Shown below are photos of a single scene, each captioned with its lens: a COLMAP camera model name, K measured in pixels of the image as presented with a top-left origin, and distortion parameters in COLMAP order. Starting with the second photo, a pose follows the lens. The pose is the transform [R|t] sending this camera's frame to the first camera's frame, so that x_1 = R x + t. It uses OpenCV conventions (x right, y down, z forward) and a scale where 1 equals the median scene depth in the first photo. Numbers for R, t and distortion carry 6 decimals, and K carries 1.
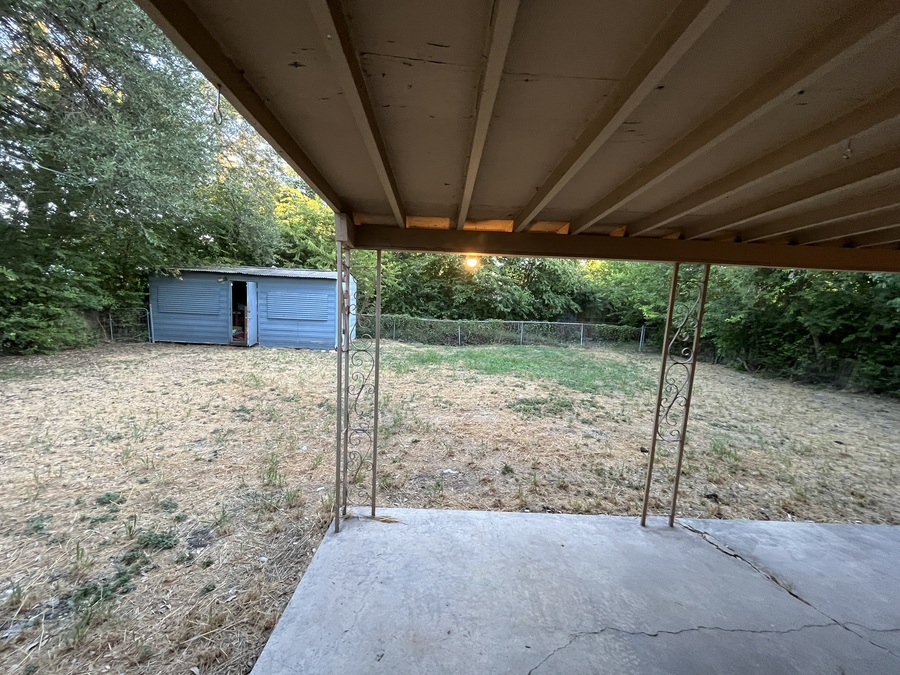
lens RADIAL K [[368.7, 0, 446.0], [0, 368.7, 336.6], [0, 0, 1]] dist [-0.001755, -0.000332]
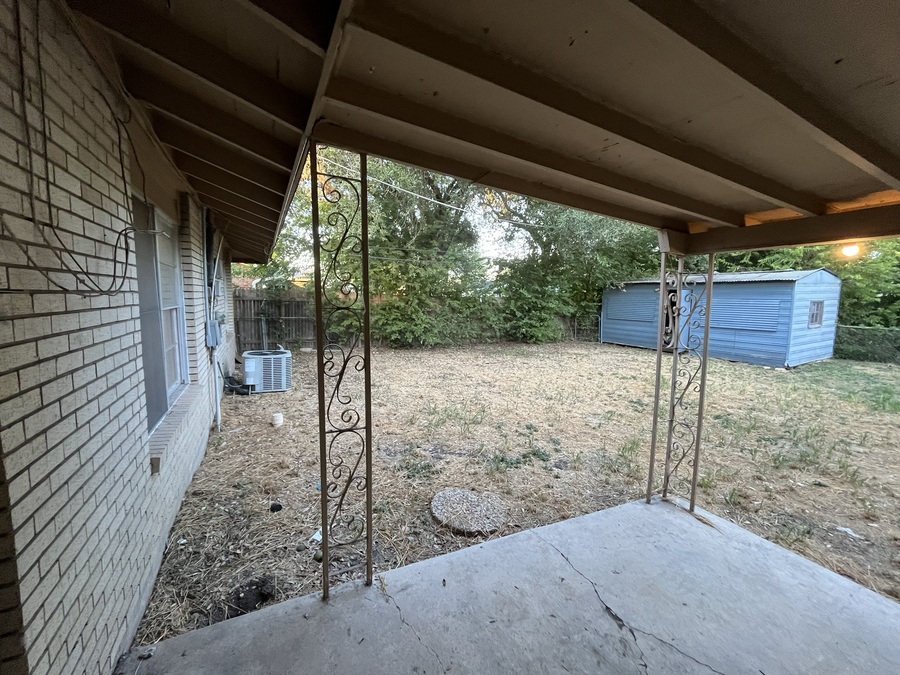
lens RADIAL K [[368.7, 0, 446.0], [0, 368.7, 336.6], [0, 0, 1]] dist [-0.001755, -0.000332]
pose [[0.436894, 0.056705, -0.897724, 0.210845], [-0.079380, 0.996548, 0.024316, 0.014829], [0.896003, 0.060638, 0.439887, -0.052805]]
